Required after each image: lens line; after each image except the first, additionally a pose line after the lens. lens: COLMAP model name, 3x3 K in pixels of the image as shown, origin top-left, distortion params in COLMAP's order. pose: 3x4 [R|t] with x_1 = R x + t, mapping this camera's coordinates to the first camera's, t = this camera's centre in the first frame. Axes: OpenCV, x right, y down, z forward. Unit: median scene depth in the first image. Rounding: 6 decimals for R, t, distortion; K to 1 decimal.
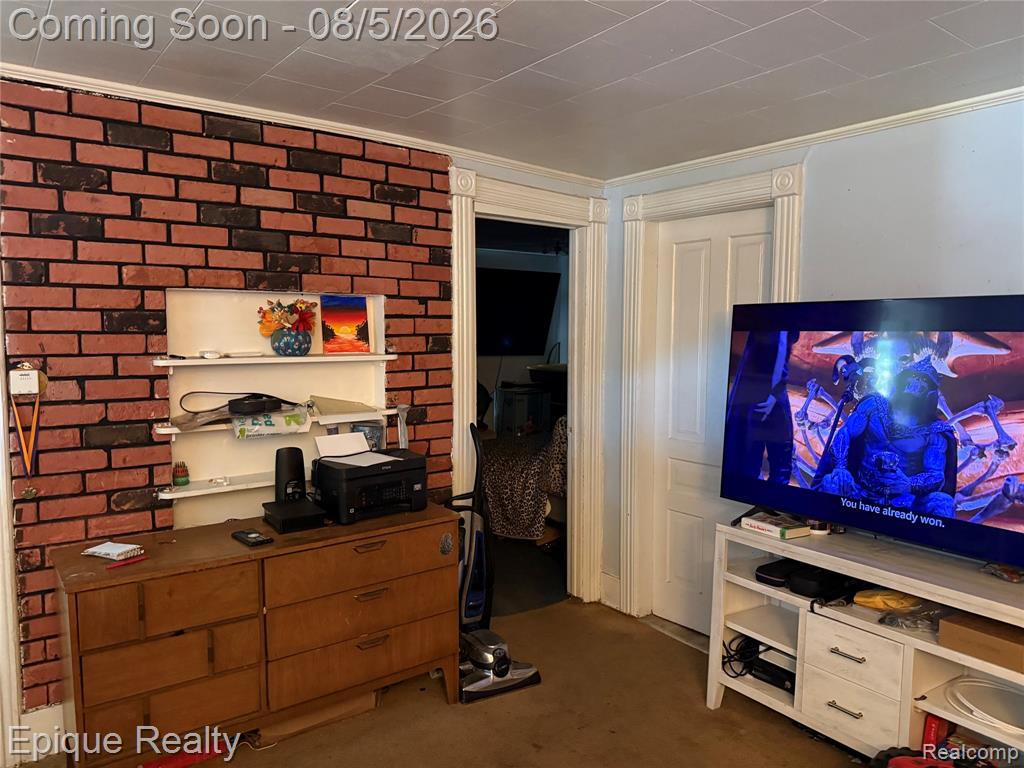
lens RADIAL K [[714.2, 0, 512.0], [0, 714.2, 384.0], [0, 0, 1]] dist [0.070956, -0.099690]
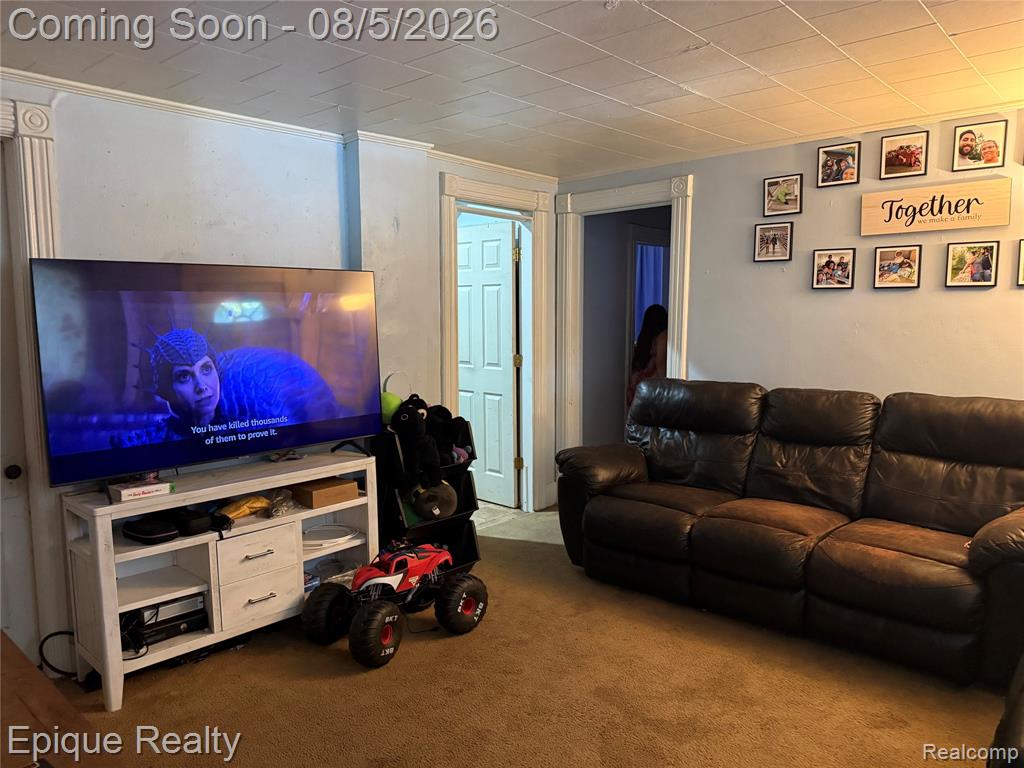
lens RADIAL K [[714.2, 0, 512.0], [0, 714.2, 384.0], [0, 0, 1]] dist [0.070956, -0.099690]
pose [[-0.198975, -0.116845, 0.973014, -0.699386], [0.048102, 0.990506, 0.128782, -0.037291], [-0.978823, 0.072429, -0.191465, 0.748560]]
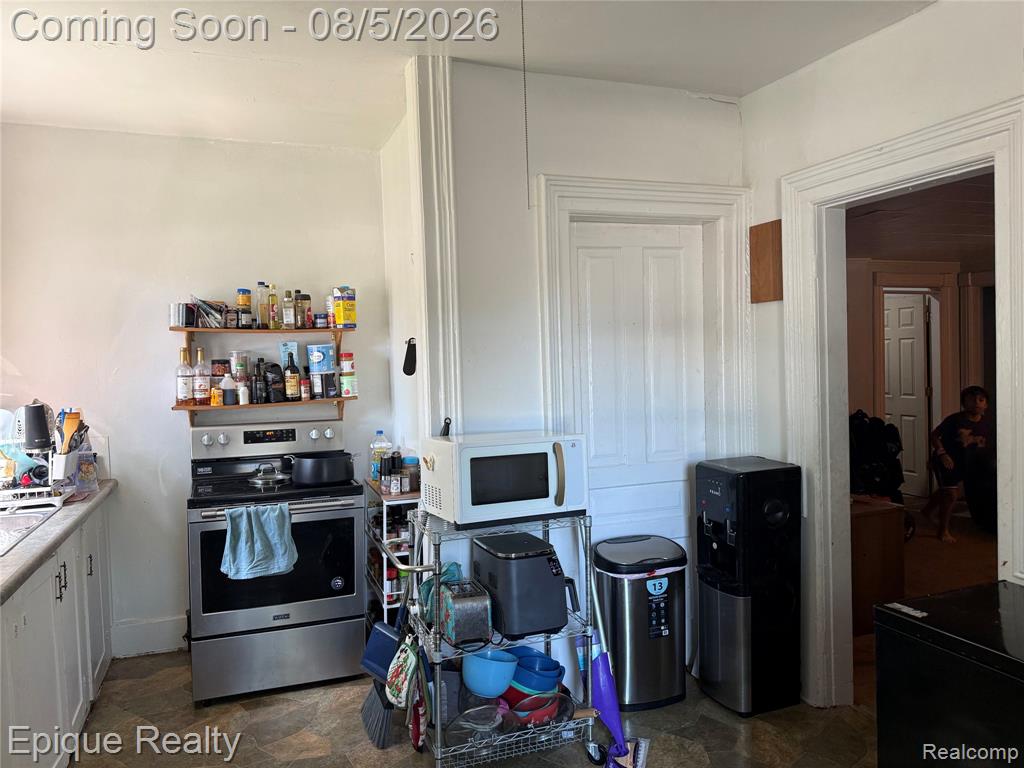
lens RADIAL K [[714.2, 0, 512.0], [0, 714.2, 384.0], [0, 0, 1]] dist [0.070956, -0.099690]
pose [[0.285889, -0.057886, 0.956513, -1.888304], [0.081873, 0.995999, 0.035806, -0.106271], [-0.954759, 0.068076, 0.289484, 1.070574]]
